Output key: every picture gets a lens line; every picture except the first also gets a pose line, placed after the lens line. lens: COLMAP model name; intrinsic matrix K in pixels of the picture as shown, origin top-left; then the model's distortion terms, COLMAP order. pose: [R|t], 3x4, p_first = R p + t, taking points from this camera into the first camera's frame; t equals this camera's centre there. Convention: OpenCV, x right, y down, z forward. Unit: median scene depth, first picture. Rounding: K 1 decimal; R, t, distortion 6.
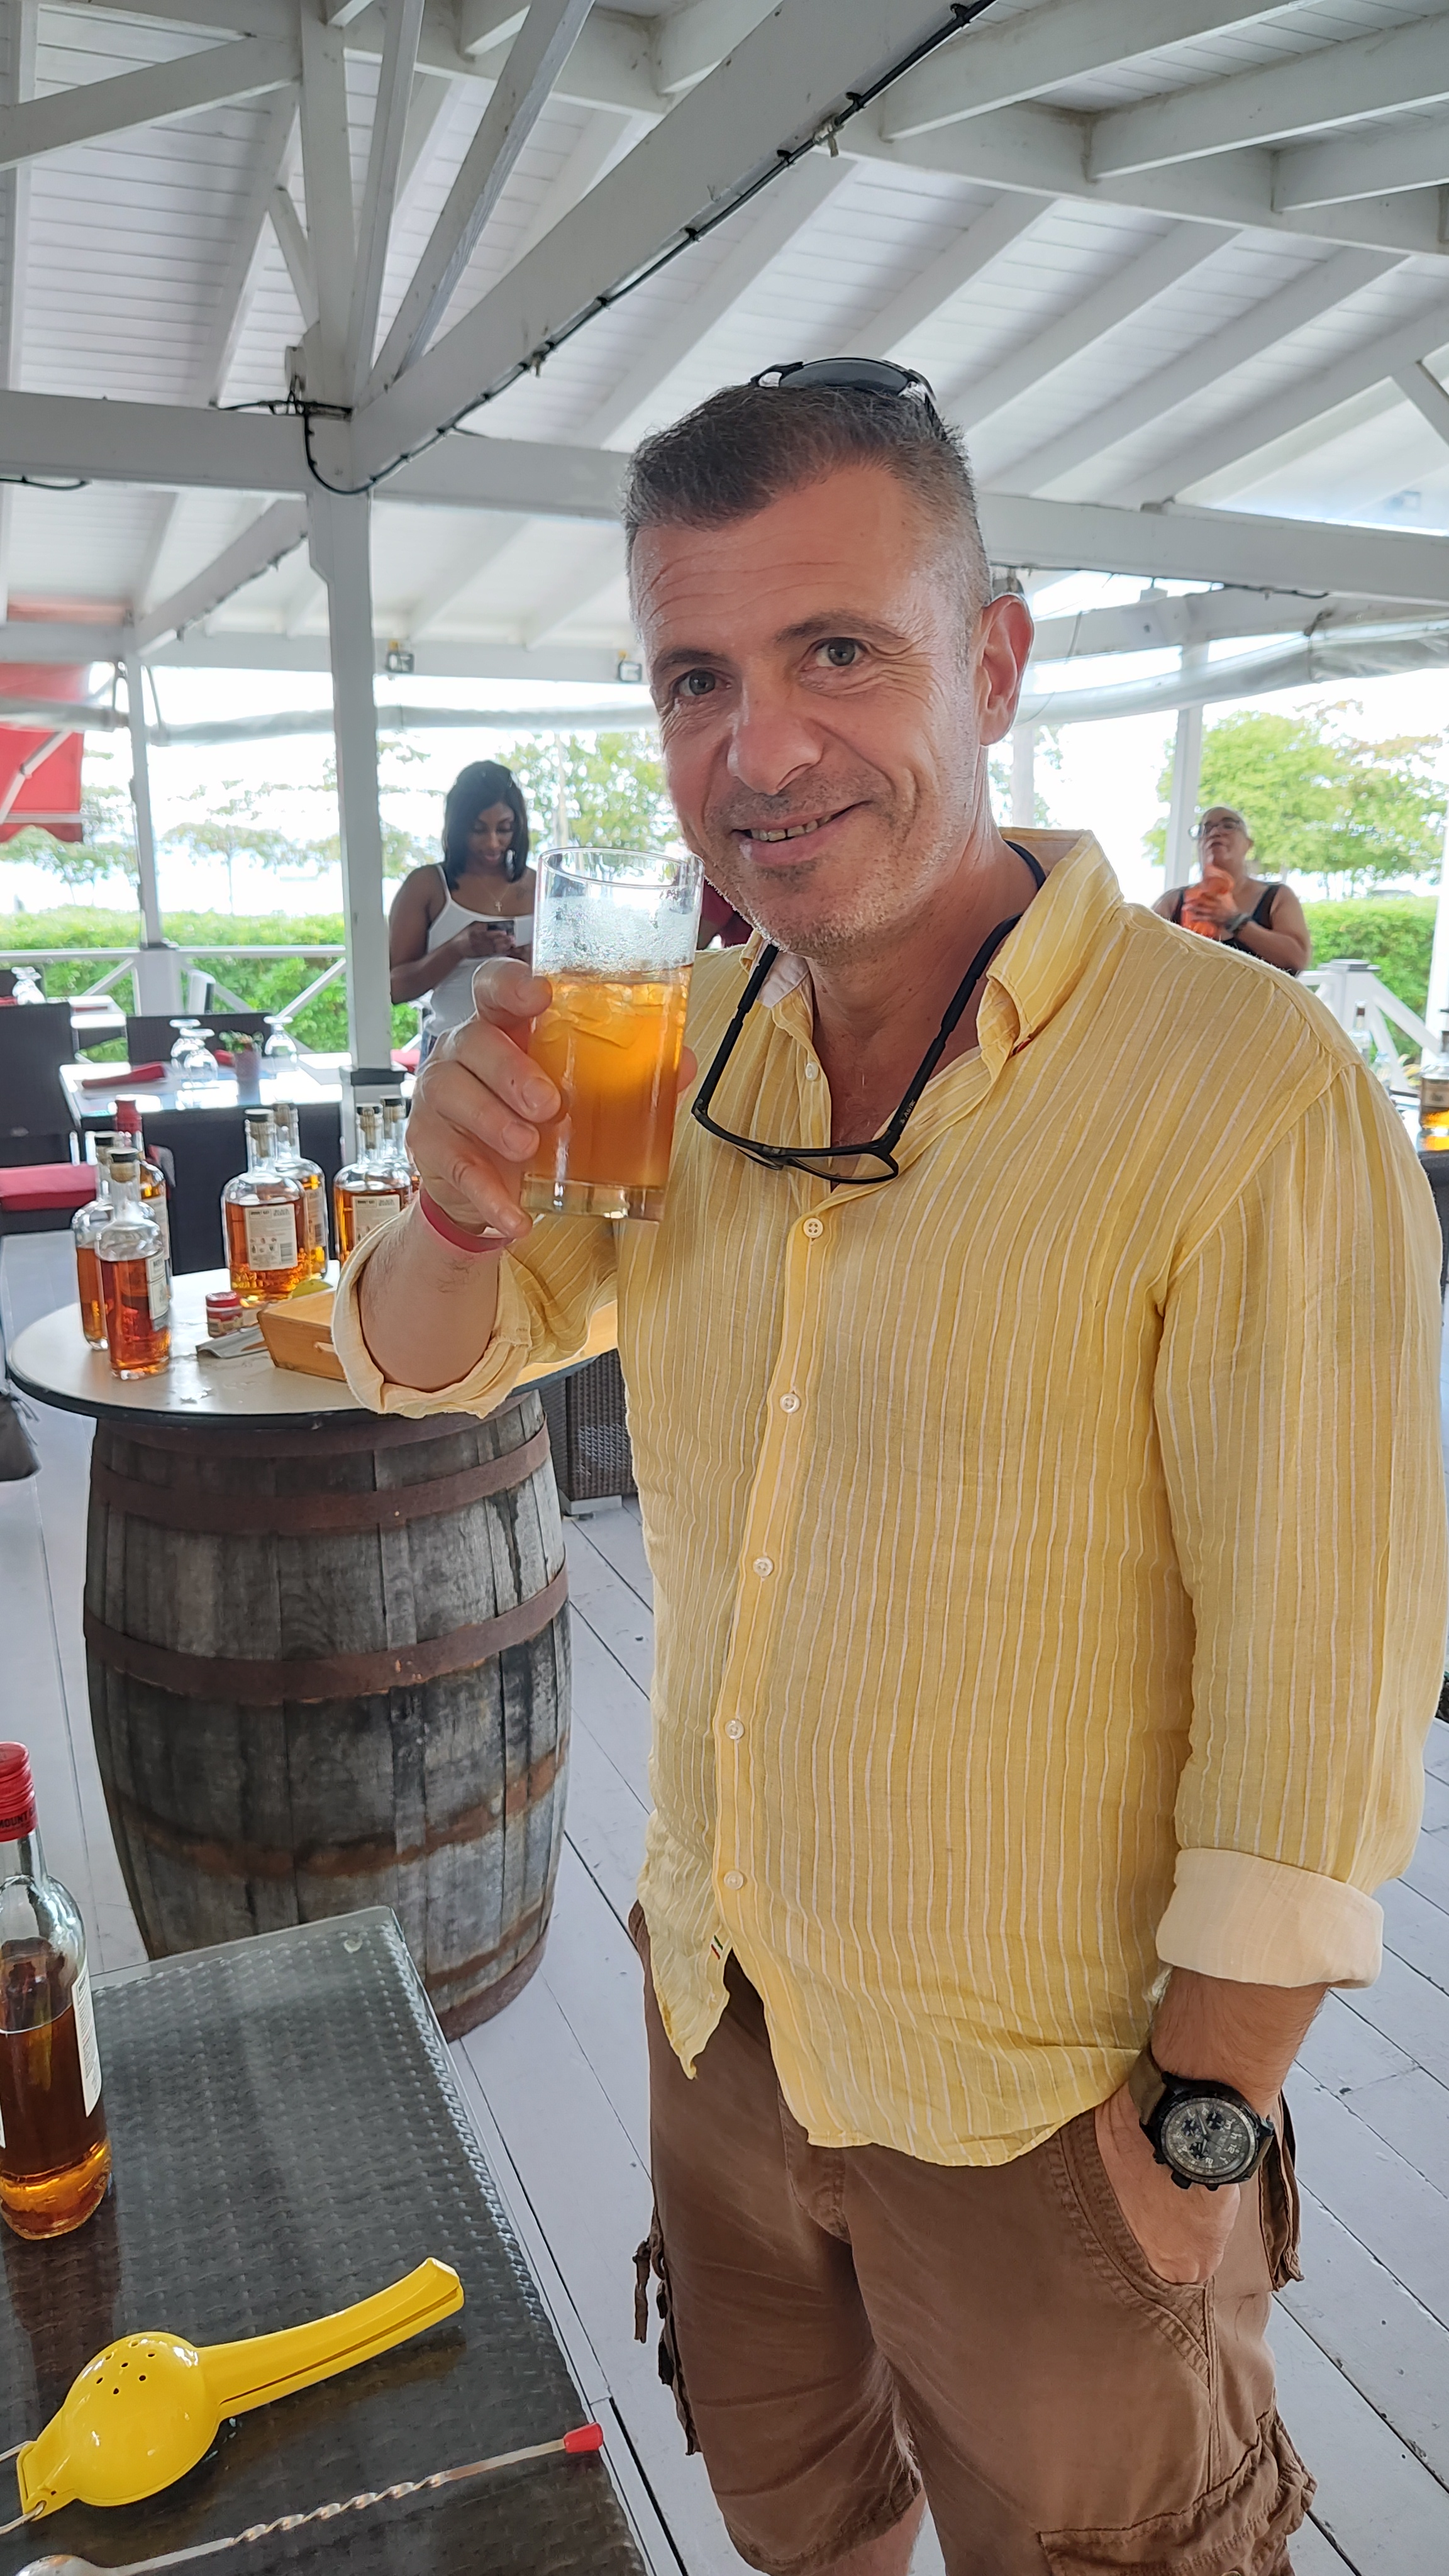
lens RADIAL K [[1795.5, 0, 715.4], [0, 1795.5, 1337.0], [0, 0, 1]] dist [0.000879, 0.000662]
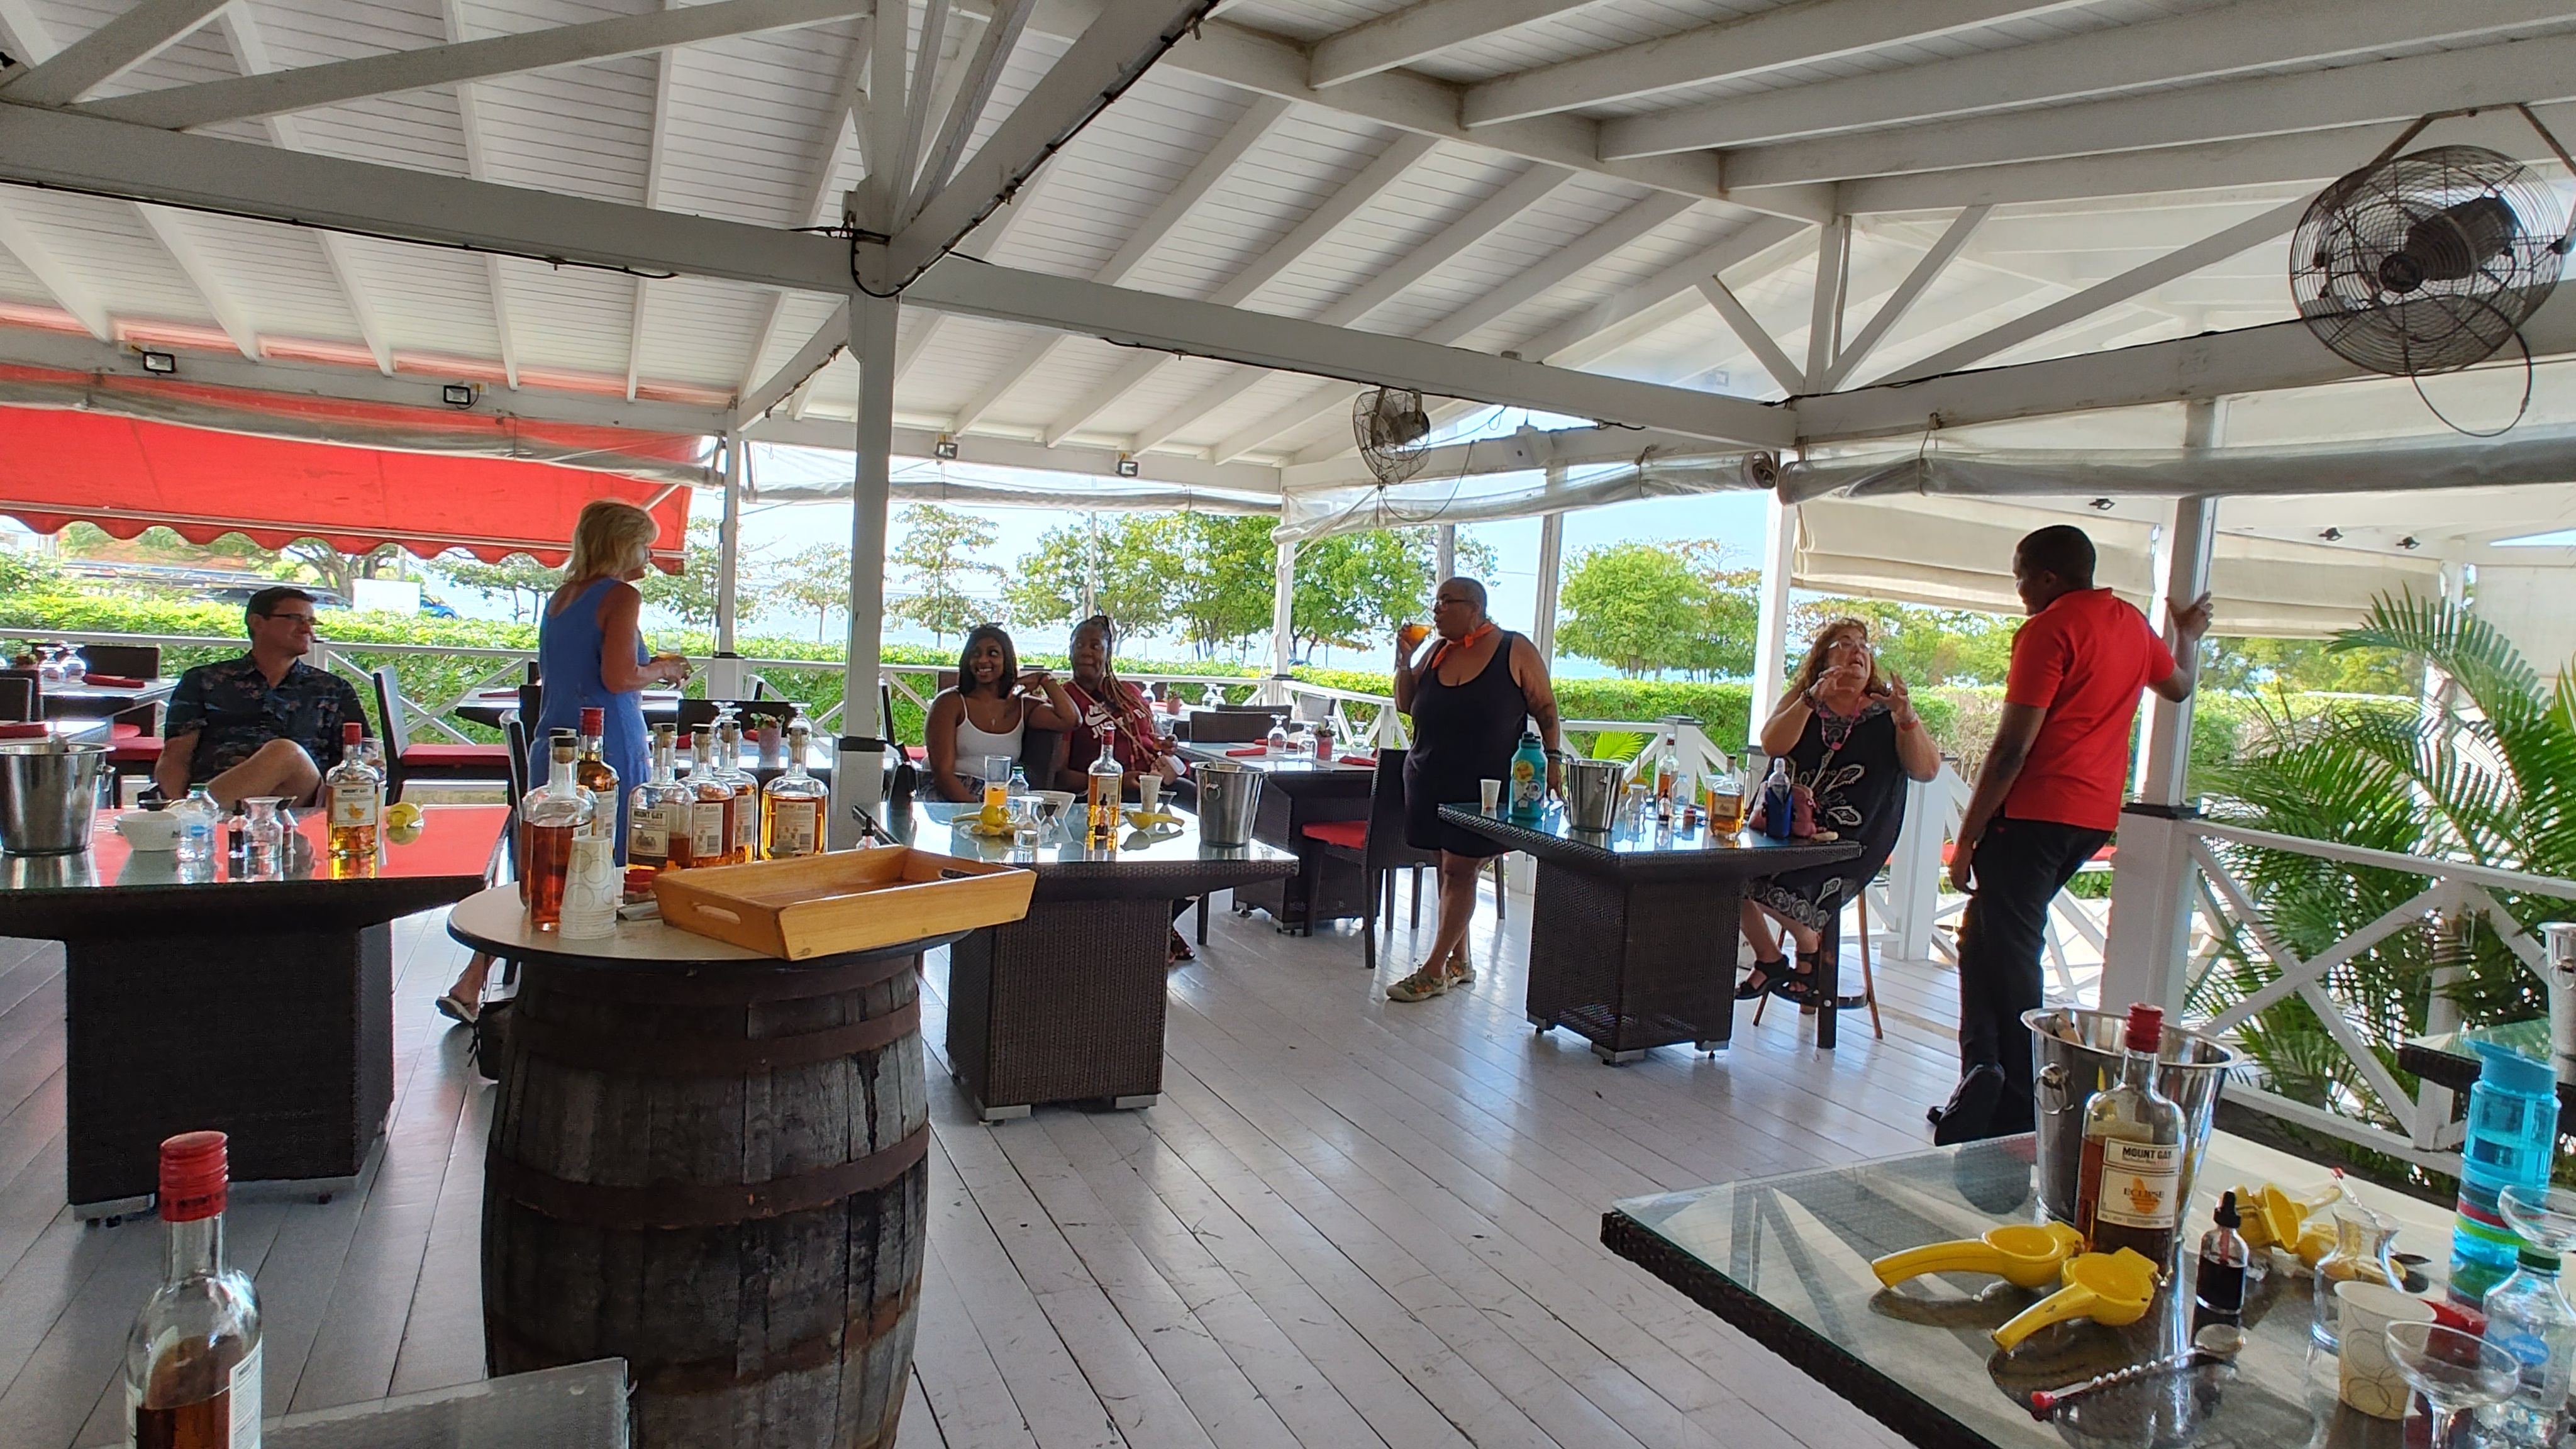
lens RADIAL K [[1482.1, 0, 1288.0], [0, 1482.1, 724.5], [0, 0, 1]] dist [-0.034152, 0.000426]
pose [[0.997426, 0.053877, 0.047307, 0.094019], [-0.043184, 0.978127, -0.203477, 0.060377], [-0.057235, 0.200910, 0.977936, 0.014077]]
